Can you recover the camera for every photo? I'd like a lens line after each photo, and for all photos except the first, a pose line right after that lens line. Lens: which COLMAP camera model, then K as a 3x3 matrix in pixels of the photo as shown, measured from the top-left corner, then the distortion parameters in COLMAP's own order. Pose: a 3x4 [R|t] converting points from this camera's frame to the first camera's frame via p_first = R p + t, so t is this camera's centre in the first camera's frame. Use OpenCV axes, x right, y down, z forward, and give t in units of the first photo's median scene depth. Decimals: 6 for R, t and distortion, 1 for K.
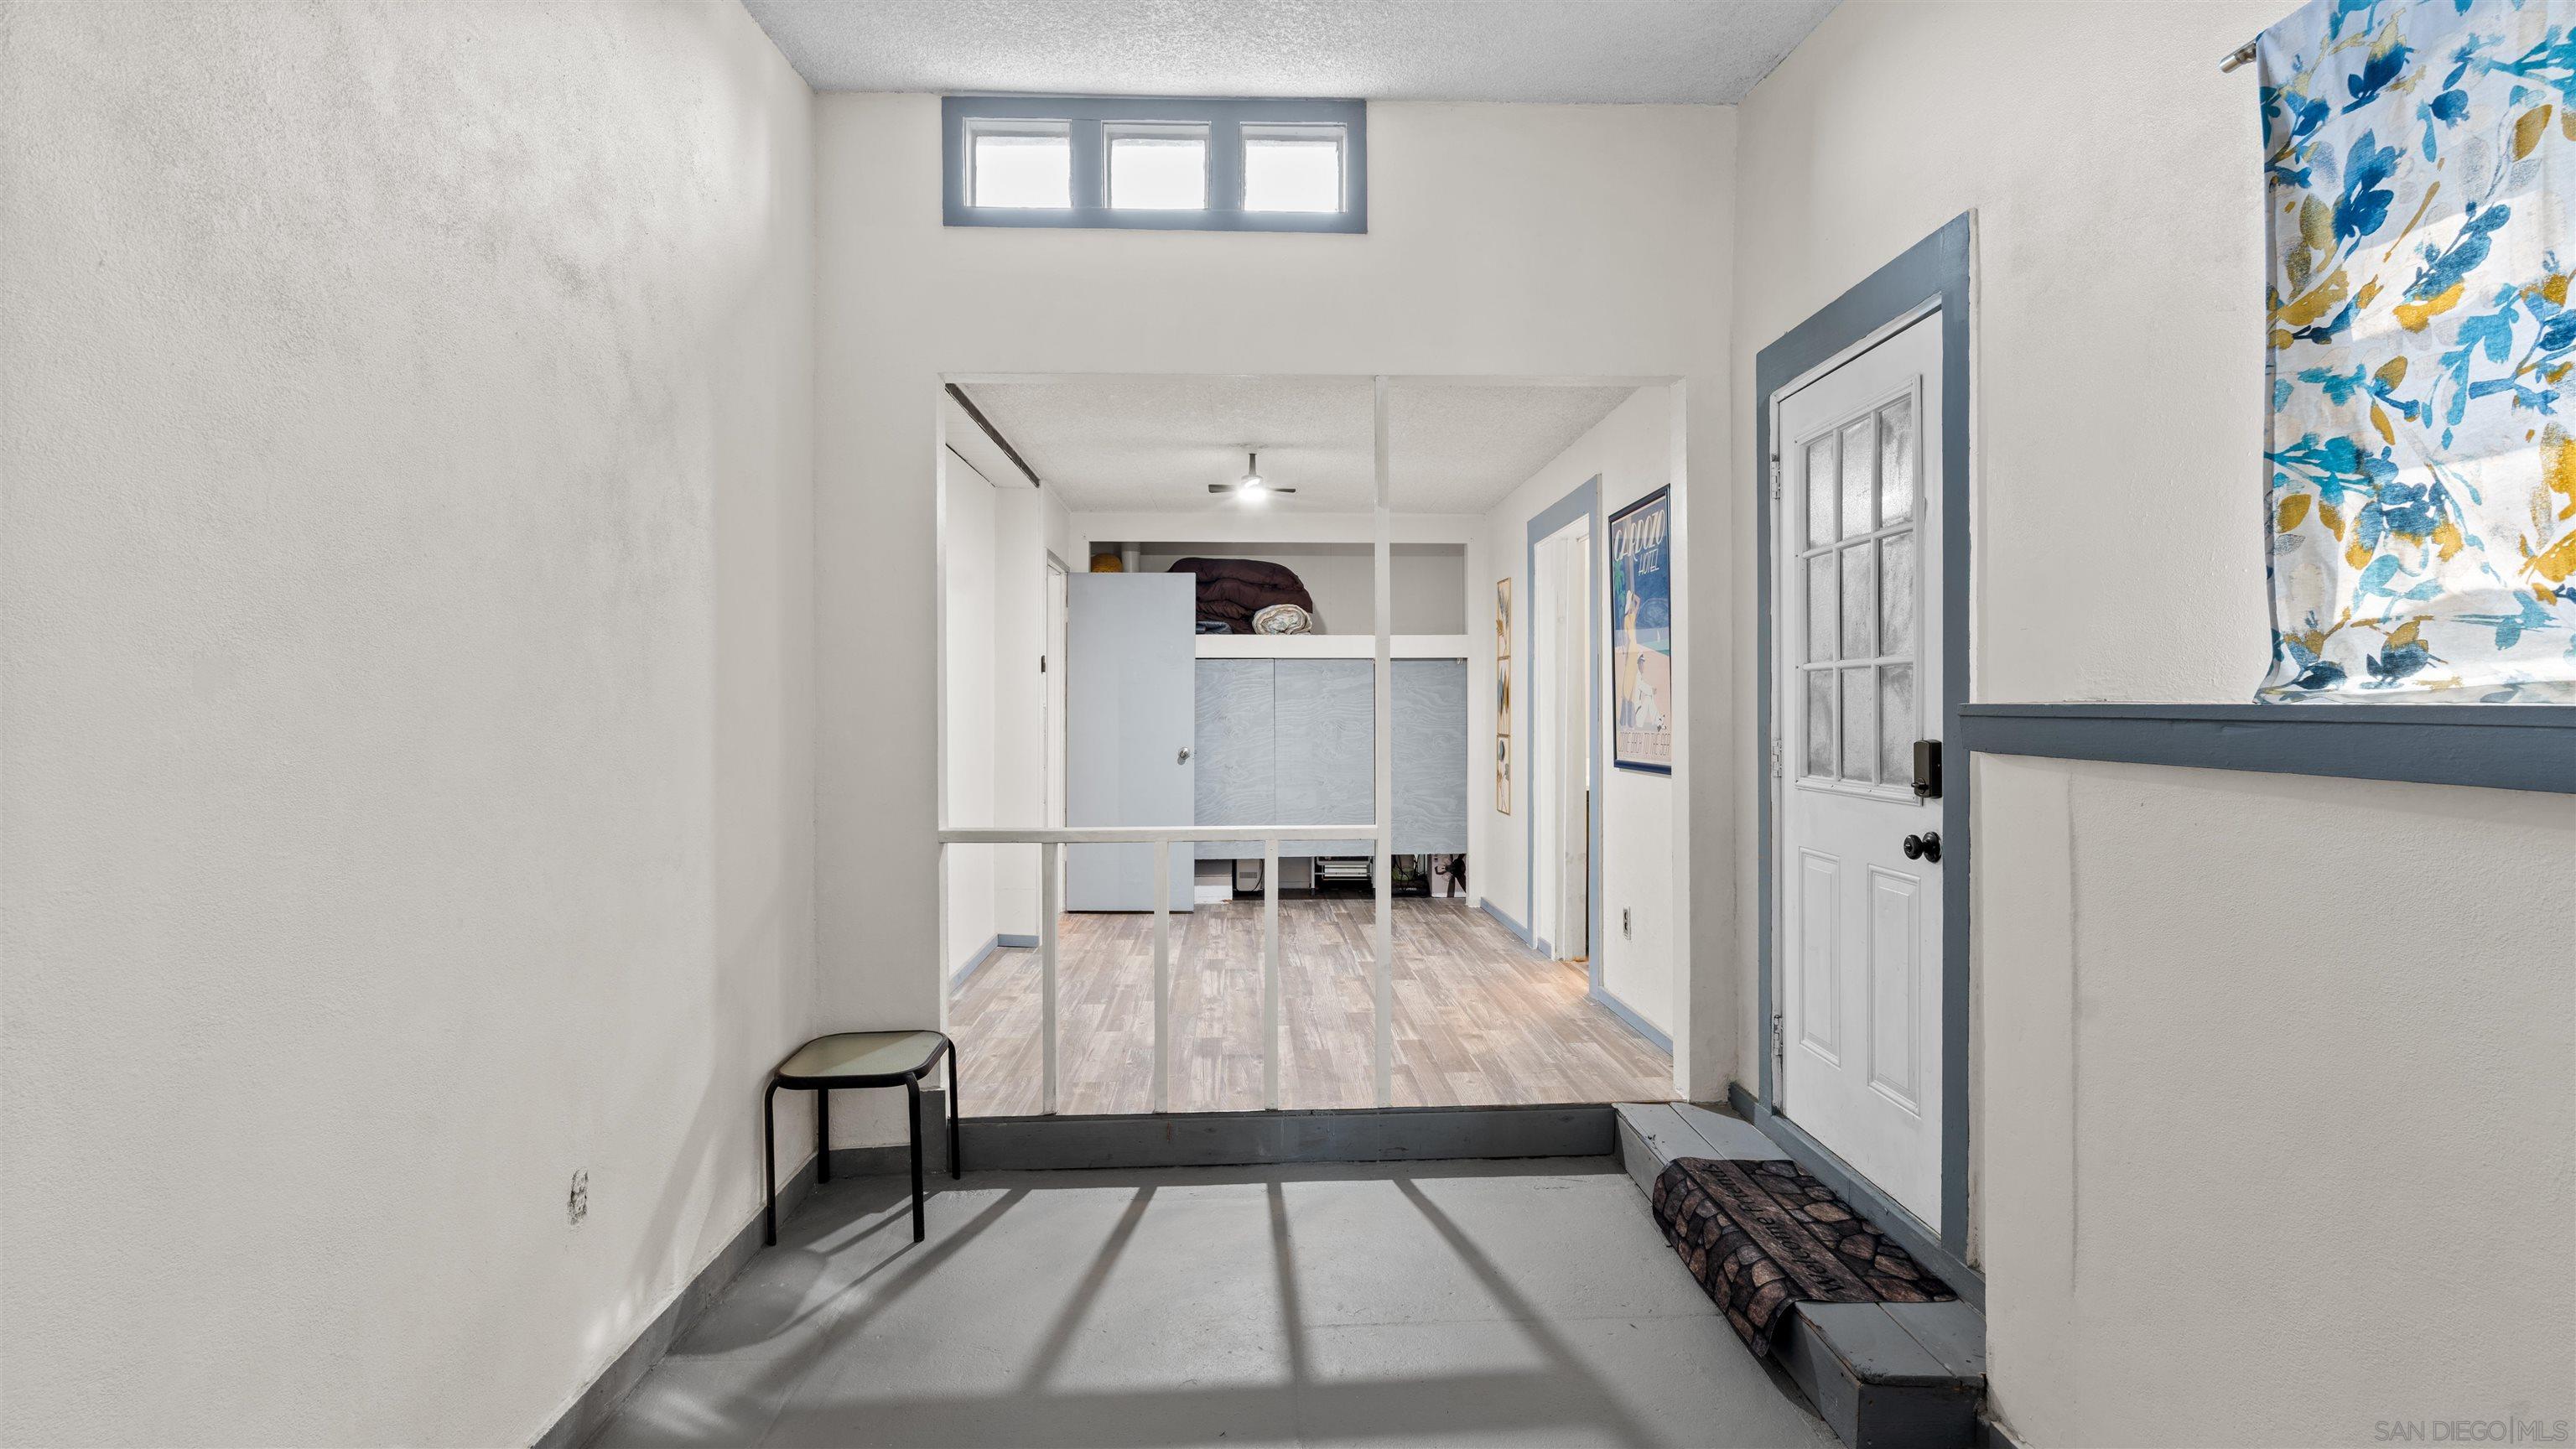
lens RADIAL K [[1174.1, 0, 1301.4], [0, 1174.1, 719.7], [0, 0, 1]] dist [-0.007548, 0.001951]
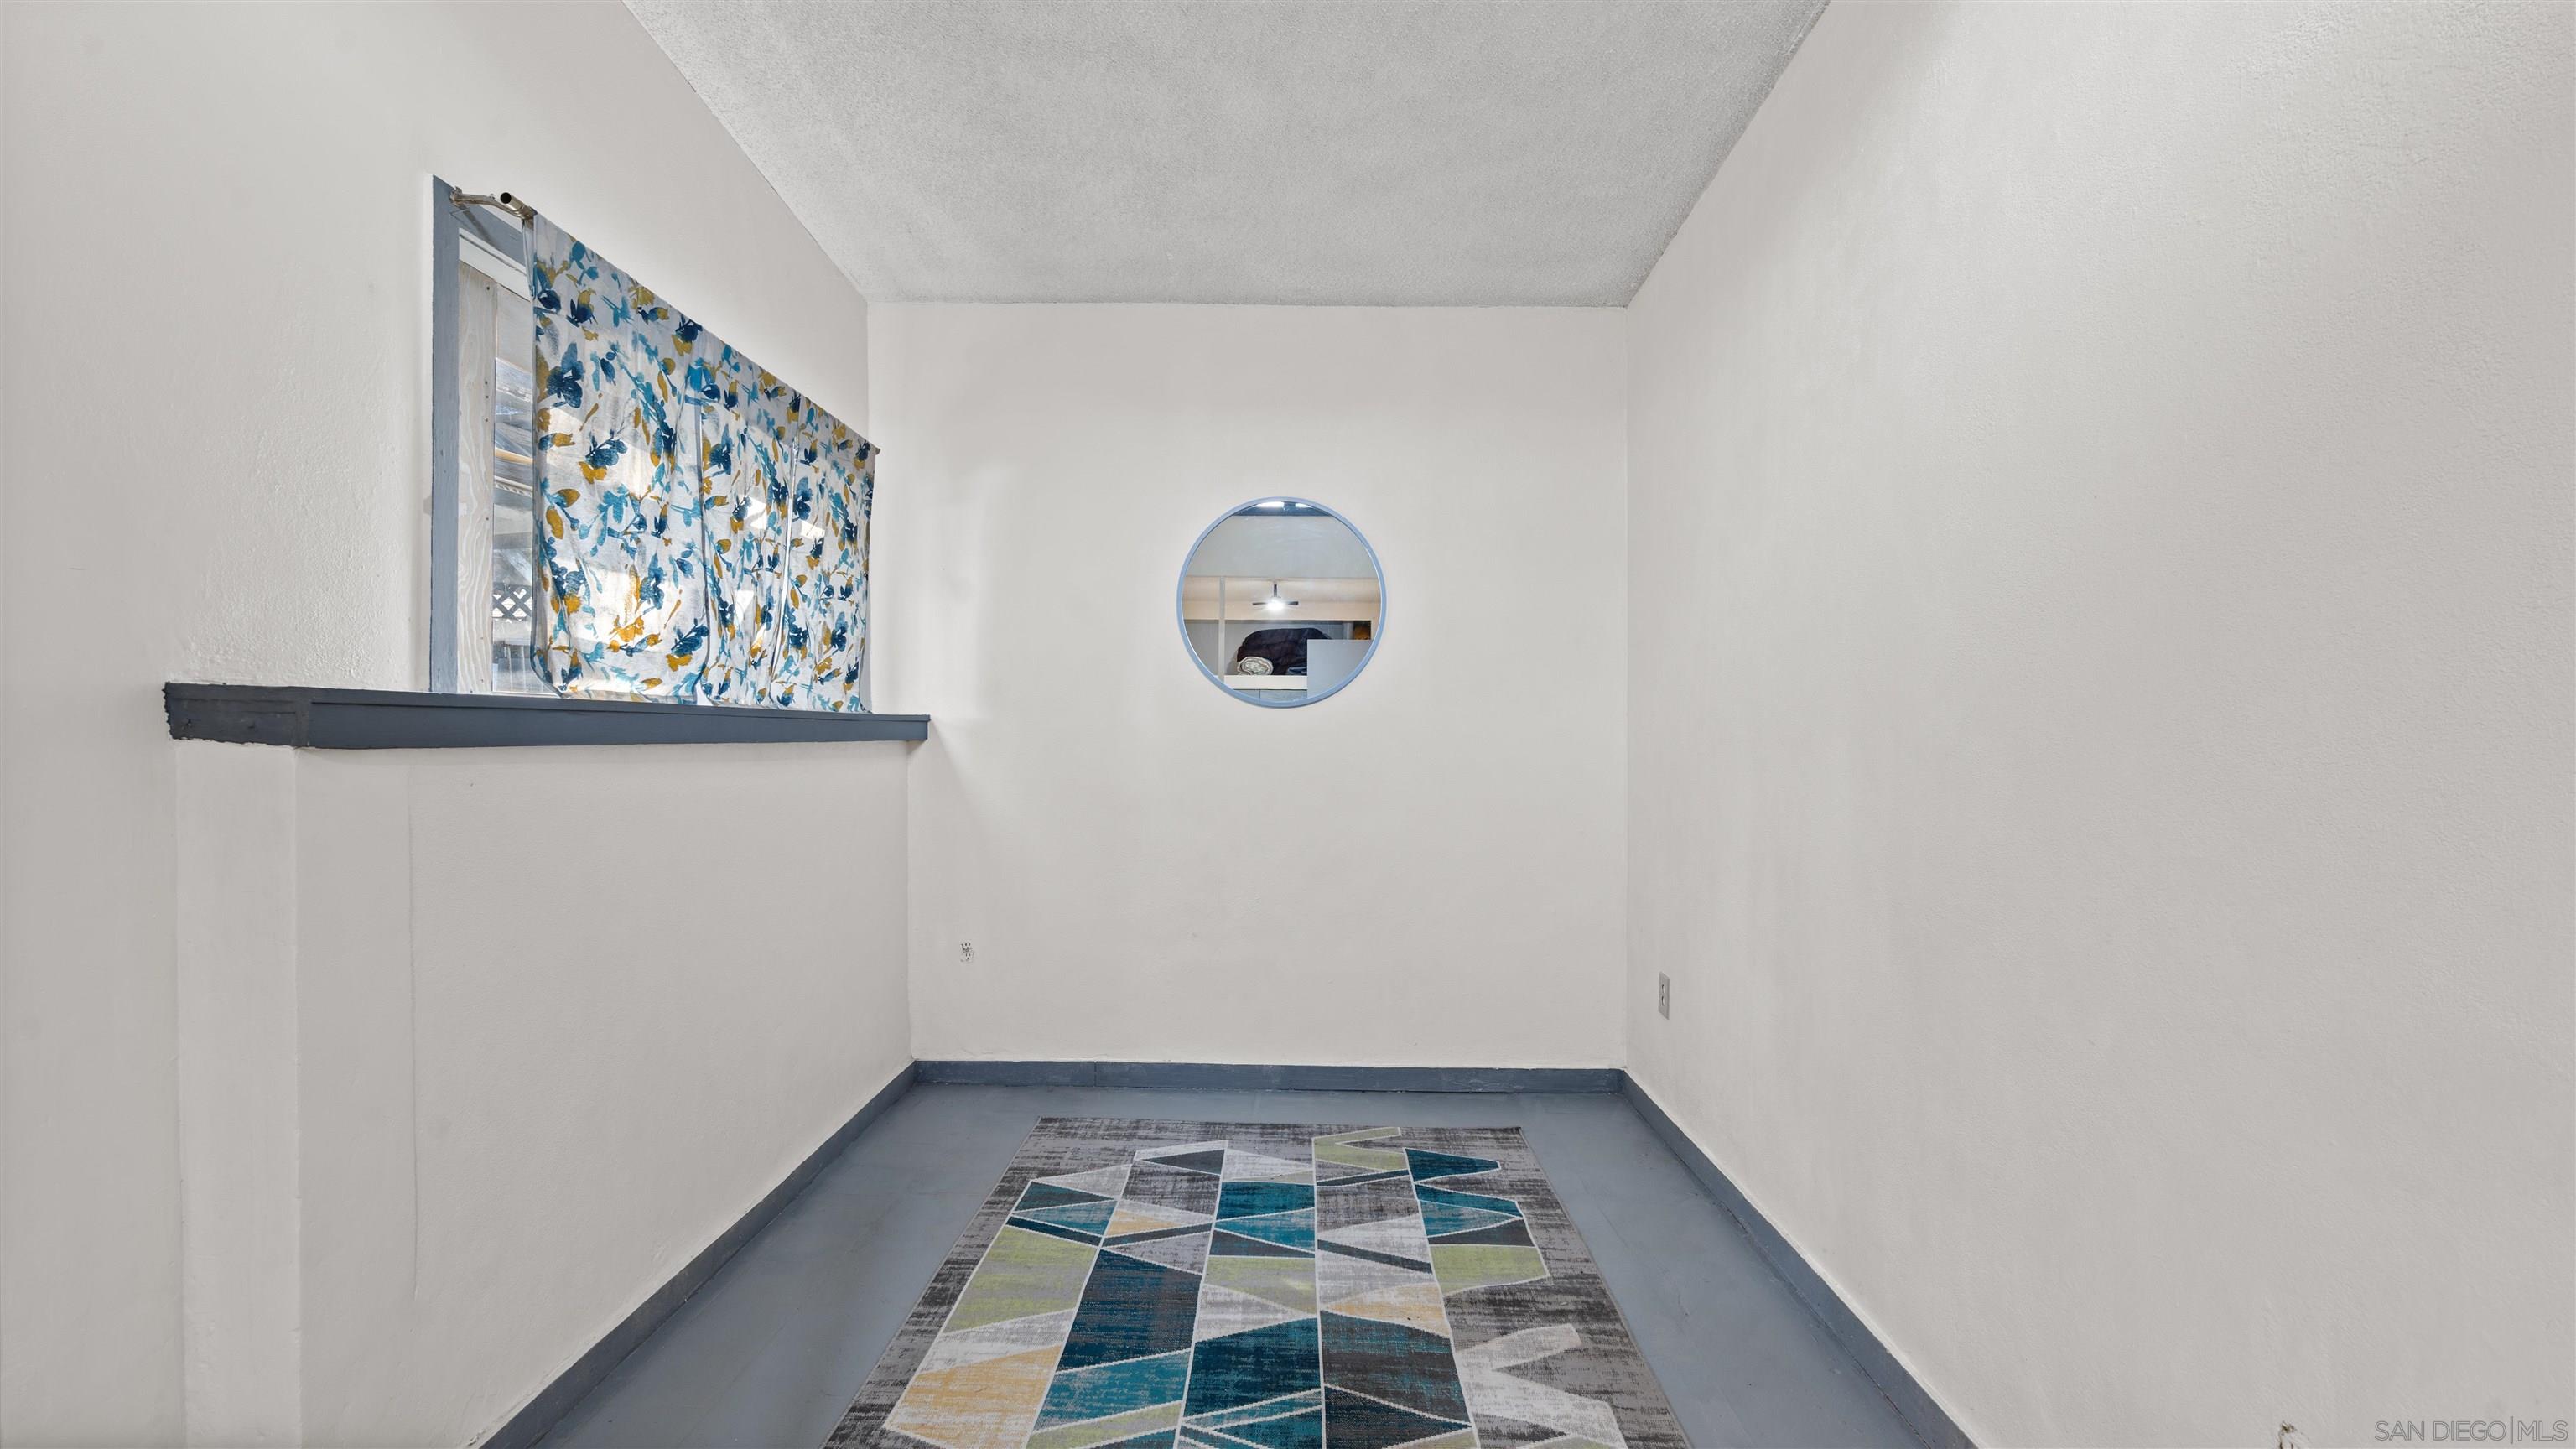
lens RADIAL K [[1174.1, 0, 1305.6], [0, 1174.1, 728.0], [0, 0, 1]] dist [-0.007548, 0.001951]
pose [[-0.998696, -0.004689, 0.050832, -0.170427], [-0.004056, 0.999913, 0.012541, -0.000038], [-0.050886, 0.012319, -0.998628, 2.540498]]
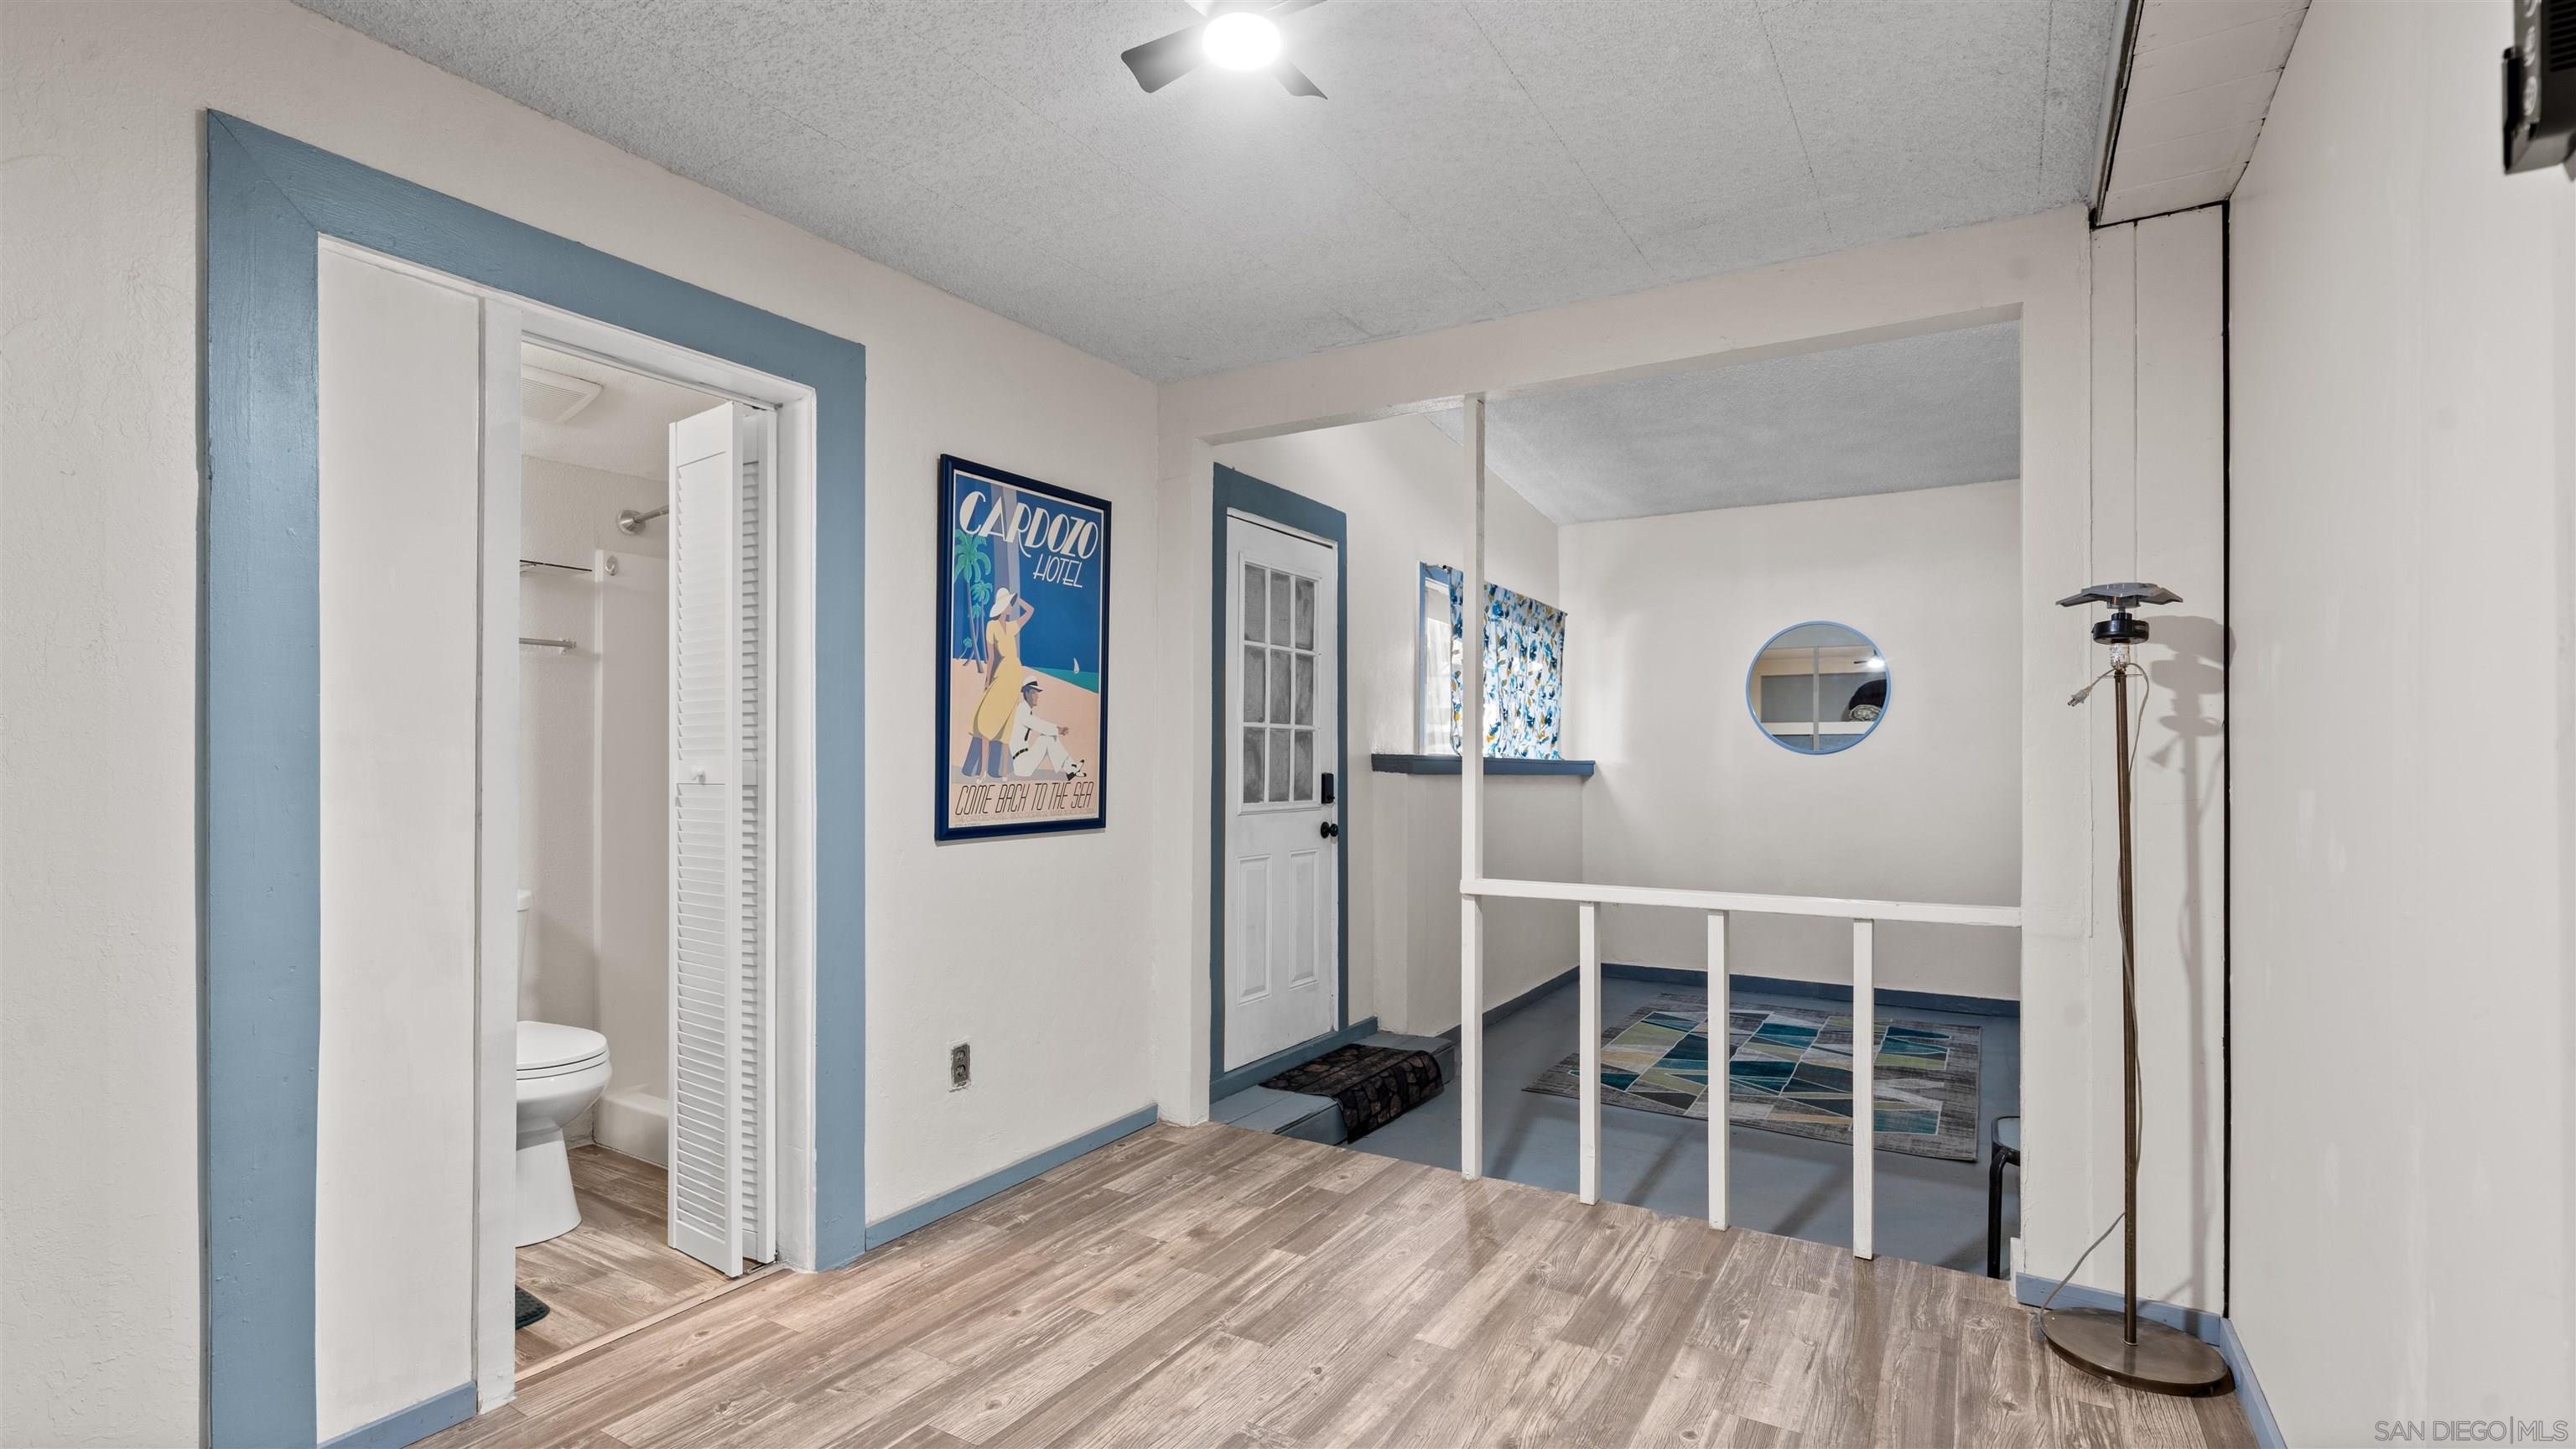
lens RADIAL K [[1174.1, 0, 1282.3], [0, 1174.1, 758.7], [0, 0, 1]] dist [-0.007548, 0.001951]
pose [[-0.826395, 0.003538, 0.563079, -0.827679], [0.005044, 0.999987, 0.001118, -0.013763], [-0.563068, 0.003764, -0.826402, 4.628235]]
